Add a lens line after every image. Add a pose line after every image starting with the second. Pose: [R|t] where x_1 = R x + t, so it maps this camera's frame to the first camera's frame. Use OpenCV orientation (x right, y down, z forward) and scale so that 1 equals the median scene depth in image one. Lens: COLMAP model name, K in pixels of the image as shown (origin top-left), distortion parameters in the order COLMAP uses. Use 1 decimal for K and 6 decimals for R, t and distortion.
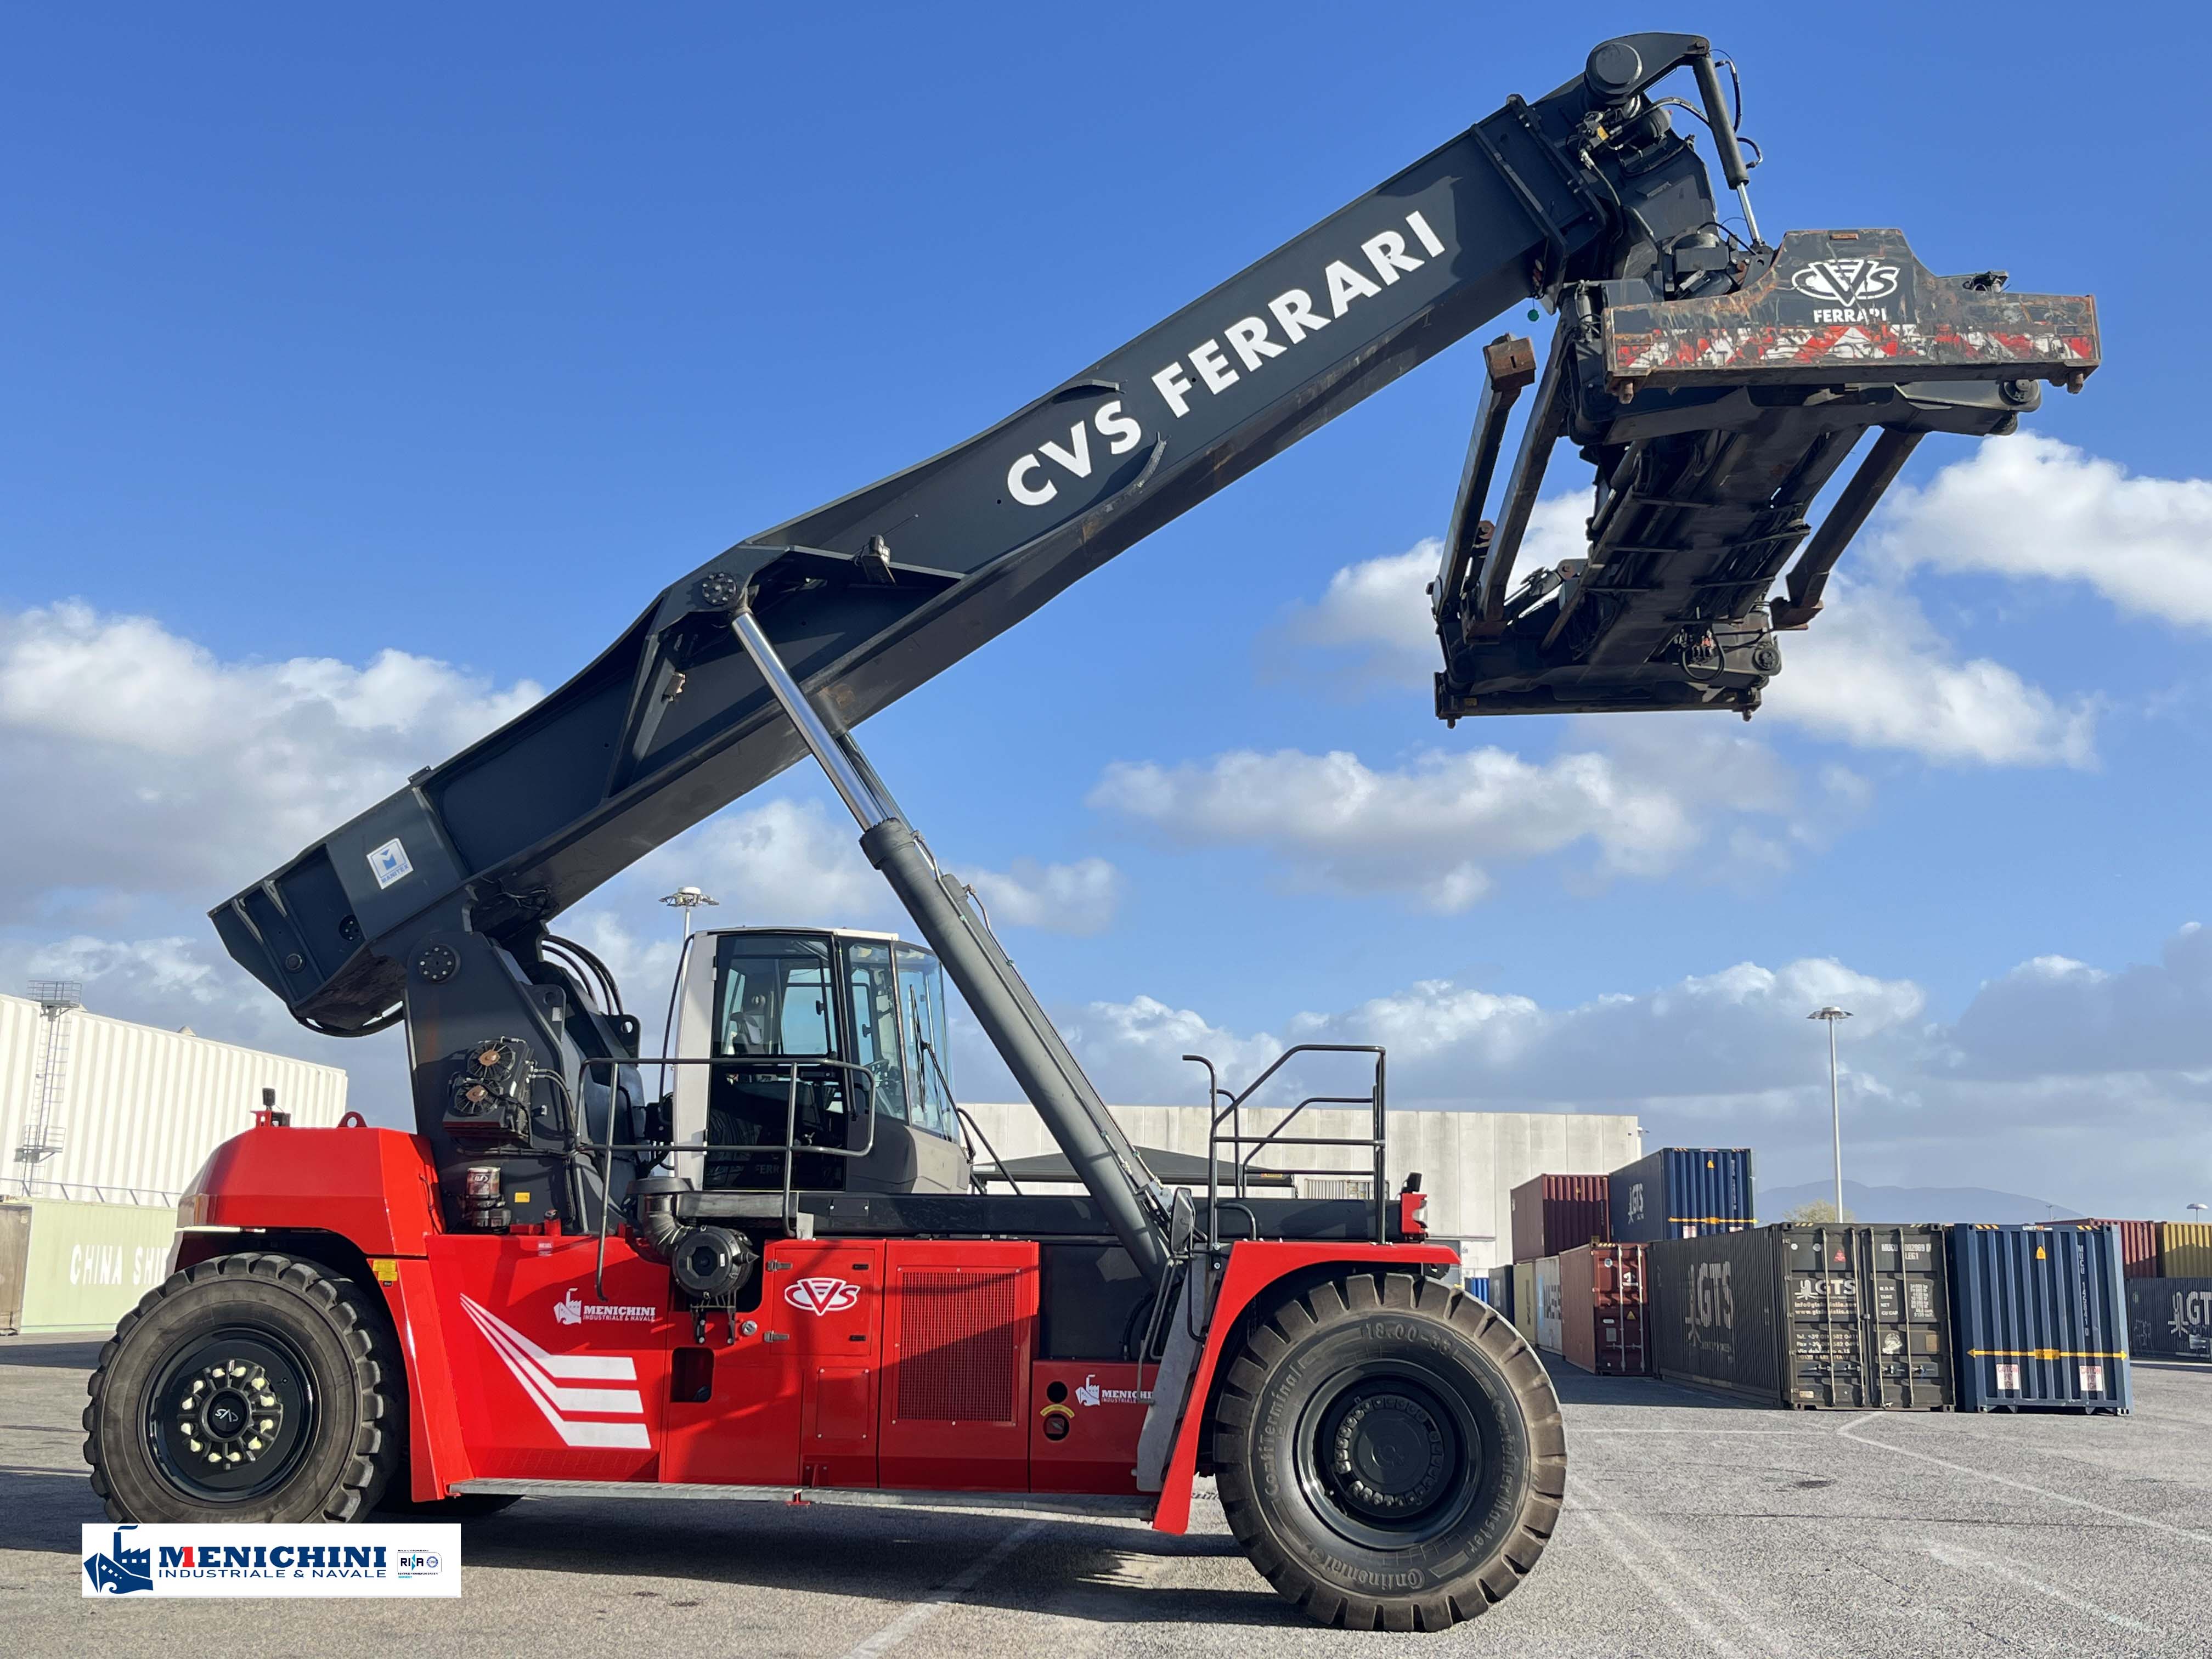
lens RADIAL K [[2275.0, 0, 1106.0], [0, 2275.0, 829.5], [0, 0, 1]] dist [0.049788, -0.091740]
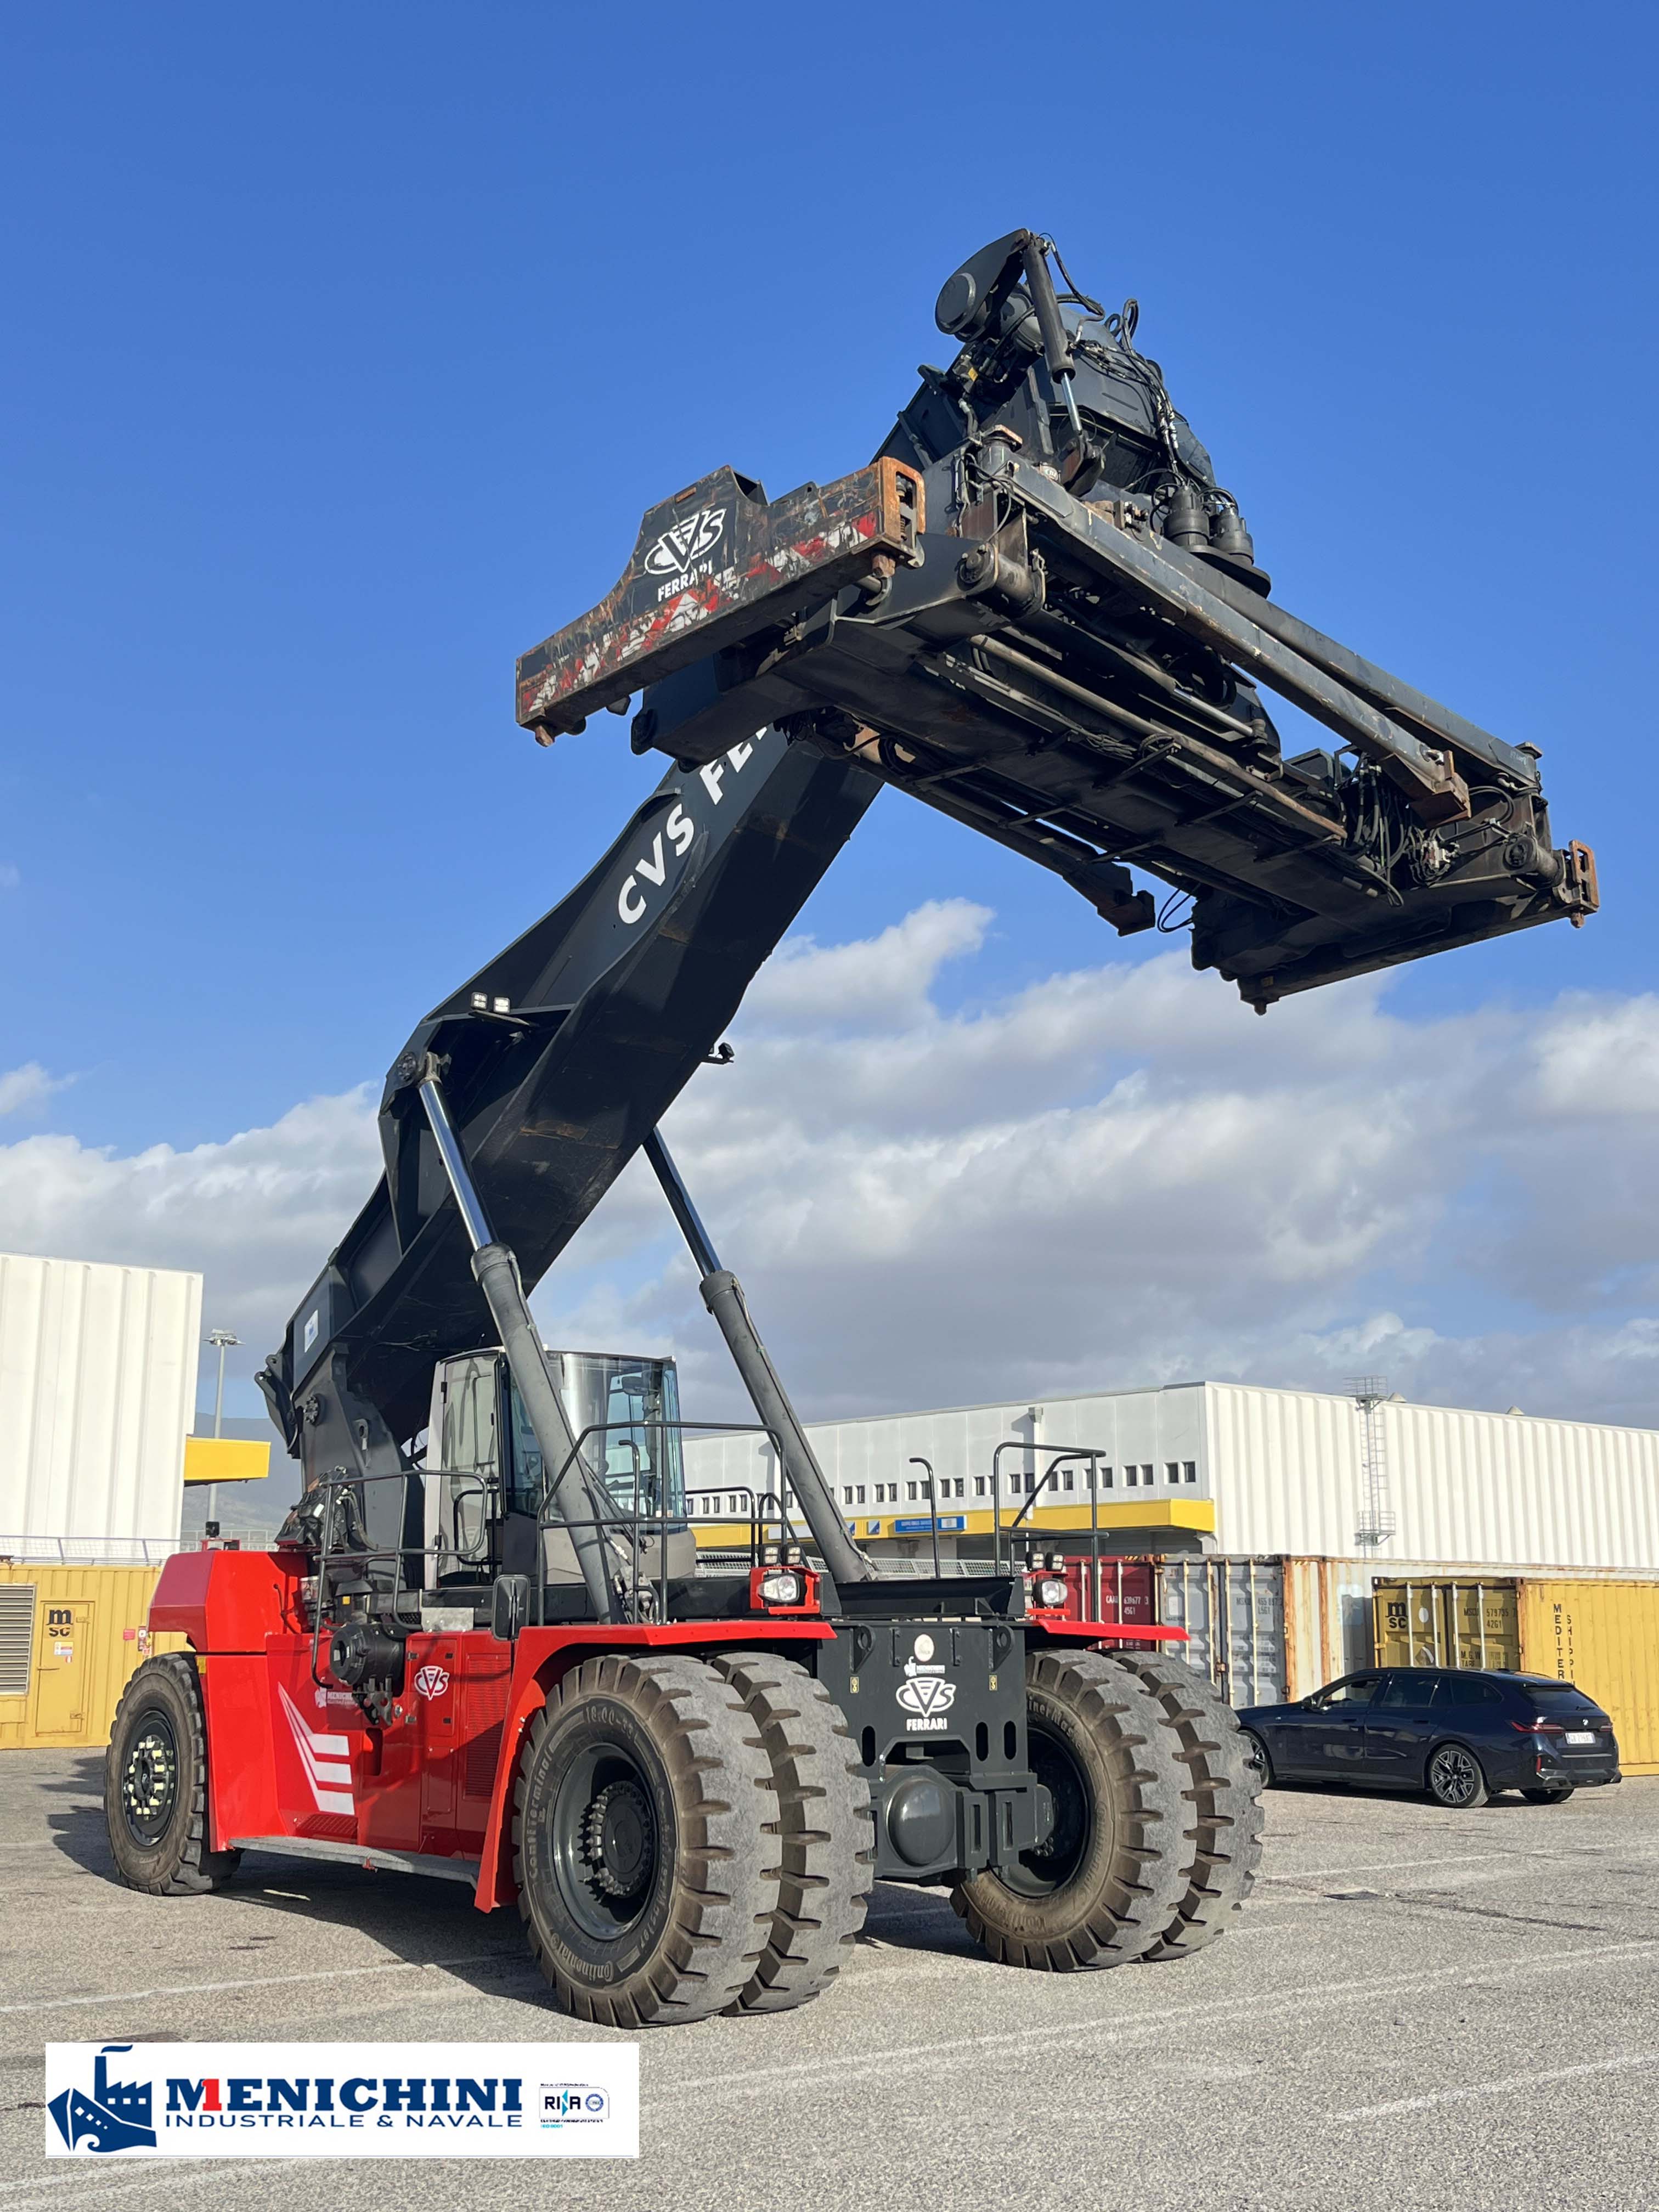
lens RADIAL K [[2275.0, 0, 836.4], [0, 2275.0, 1123.6], [0, 0, 1]] dist [0.049788, -0.091740]
pose [[0.707337, -0.177060, -0.684343, 0.834269], [0.155559, 0.983378, -0.093644, 0.070355], [0.689548, -0.040218, 0.723122, 0.335604]]
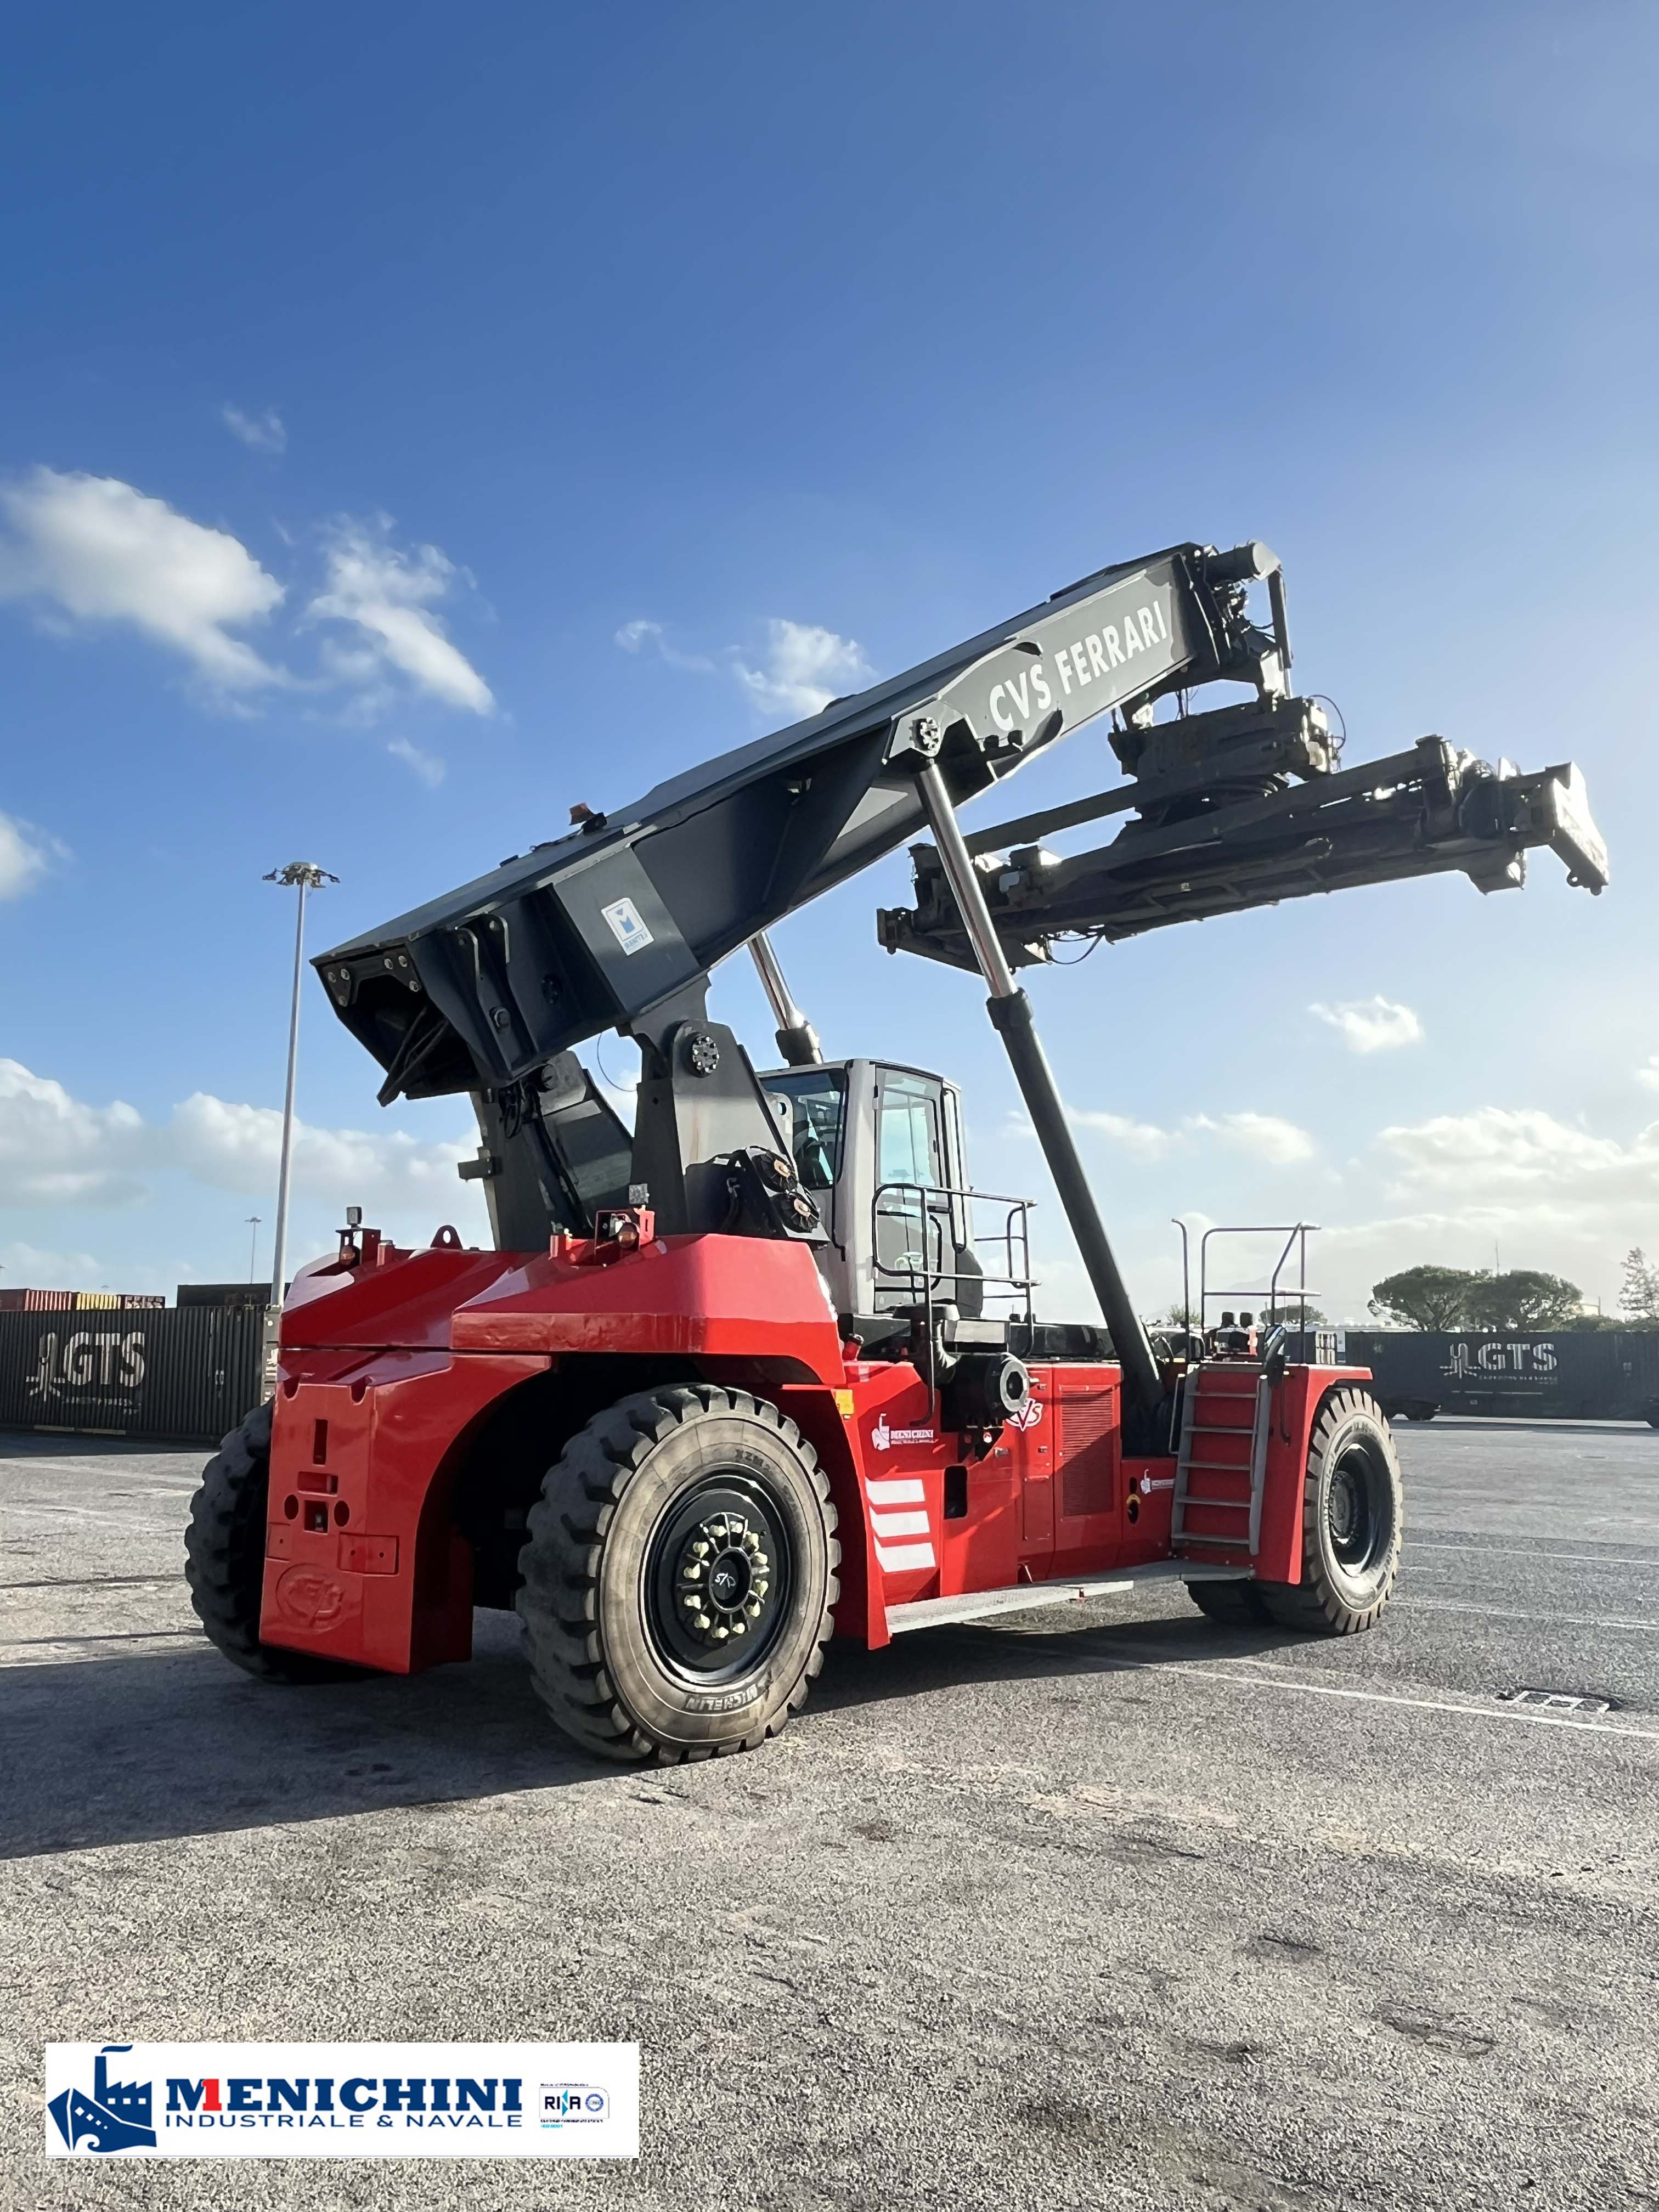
lens RADIAL K [[1692.8, 0, 829.5], [0, 1692.8, 1106.0], [0, 0, 1]] dist [-0.002087, 0.000318]
pose [[0.548814, 0.114510, 0.828064, -0.872521], [-0.168570, 0.985384, -0.024542, 0.093444], [-0.818771, -0.126118, 0.560096, 0.635017]]
